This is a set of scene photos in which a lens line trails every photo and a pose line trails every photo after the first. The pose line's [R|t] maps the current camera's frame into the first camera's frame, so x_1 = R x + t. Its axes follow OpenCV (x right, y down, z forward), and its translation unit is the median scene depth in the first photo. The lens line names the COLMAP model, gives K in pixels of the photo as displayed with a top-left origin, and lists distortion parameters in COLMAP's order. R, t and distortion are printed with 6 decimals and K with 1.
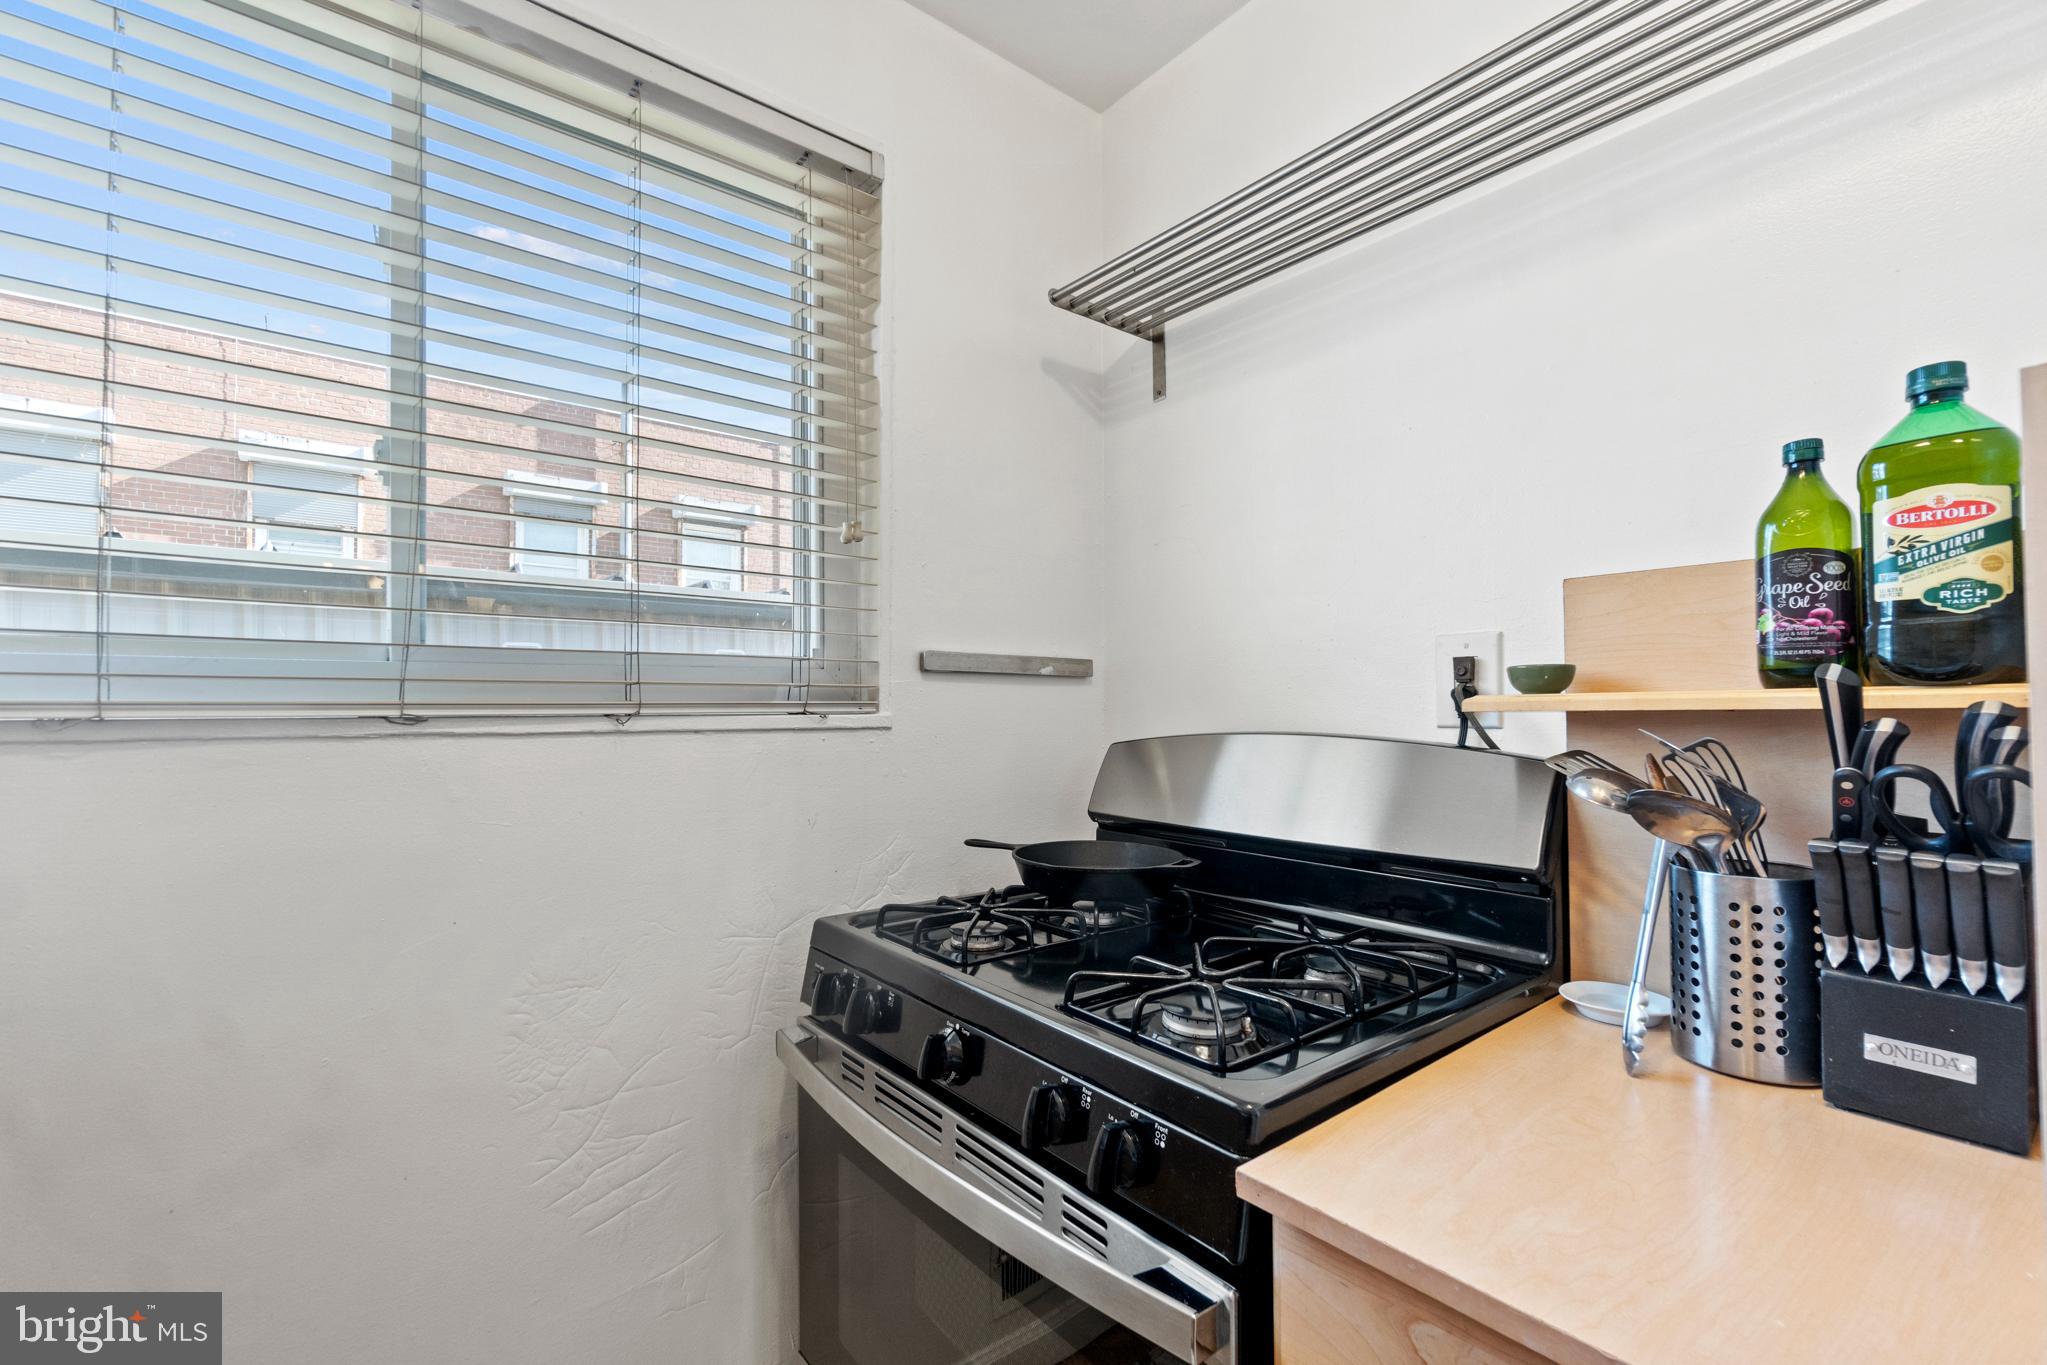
lens RADIAL K [[893.6, 0, 1013.2], [0, 893.6, 690.5], [0, 0, 1]] dist [-0.001204, -0.000175]
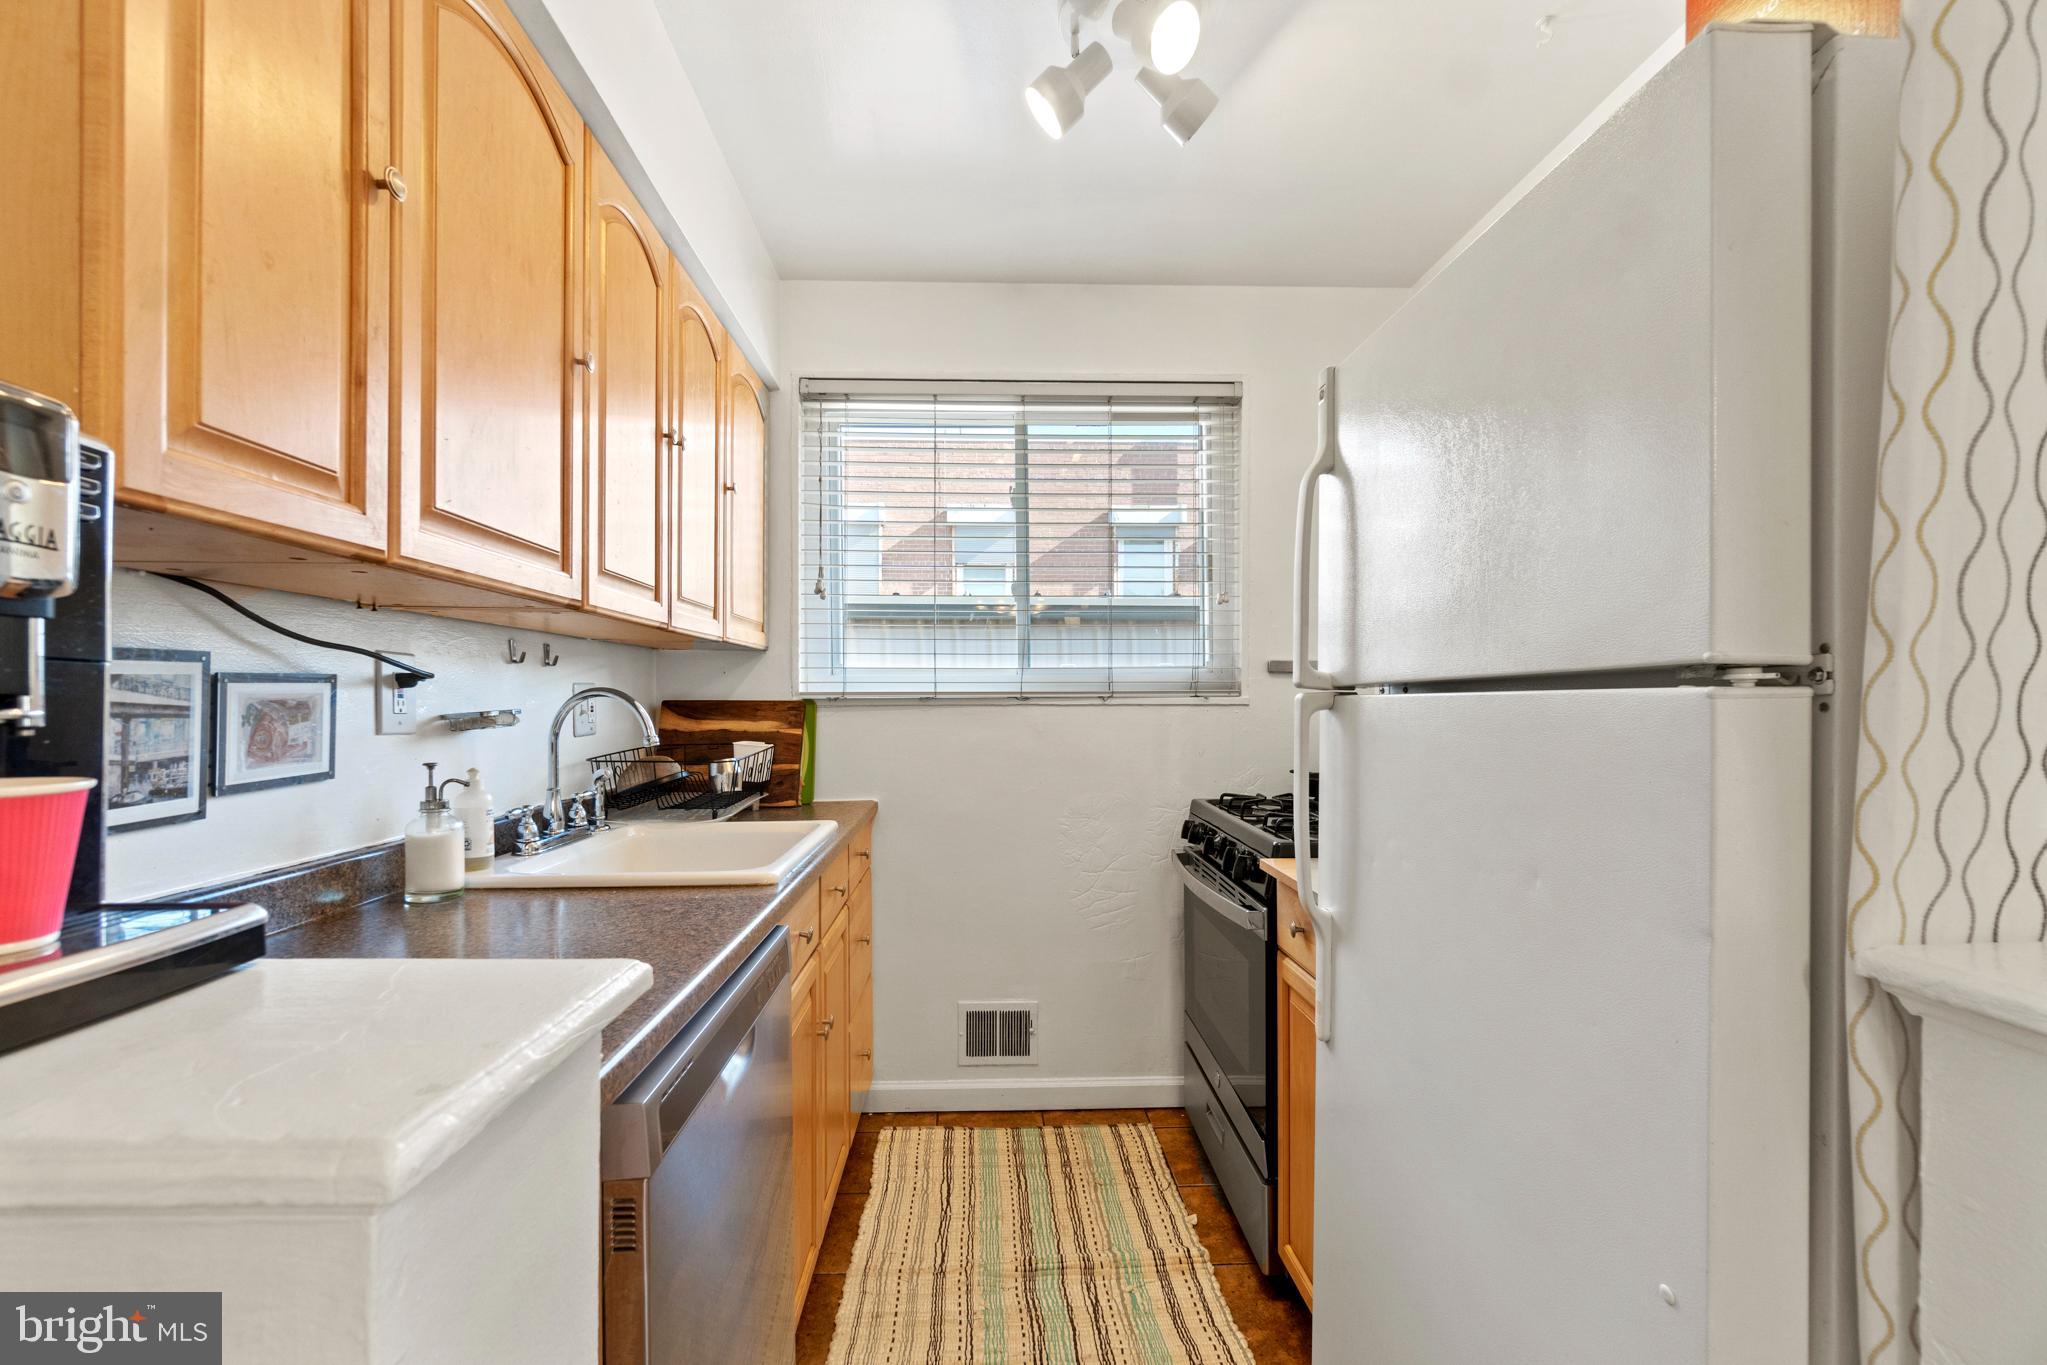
lens RADIAL K [[883.2, 0, 1011.6], [0, 883.2, 705.7], [0, 0, 1]] dist [-0.004244, -0.000153]
pose [[0.802555, 0.003399, -0.596568, 0.598867], [0.012537, 0.999667, 0.022561, -0.002092], [0.596446, -0.025586, 0.802245, -0.778134]]
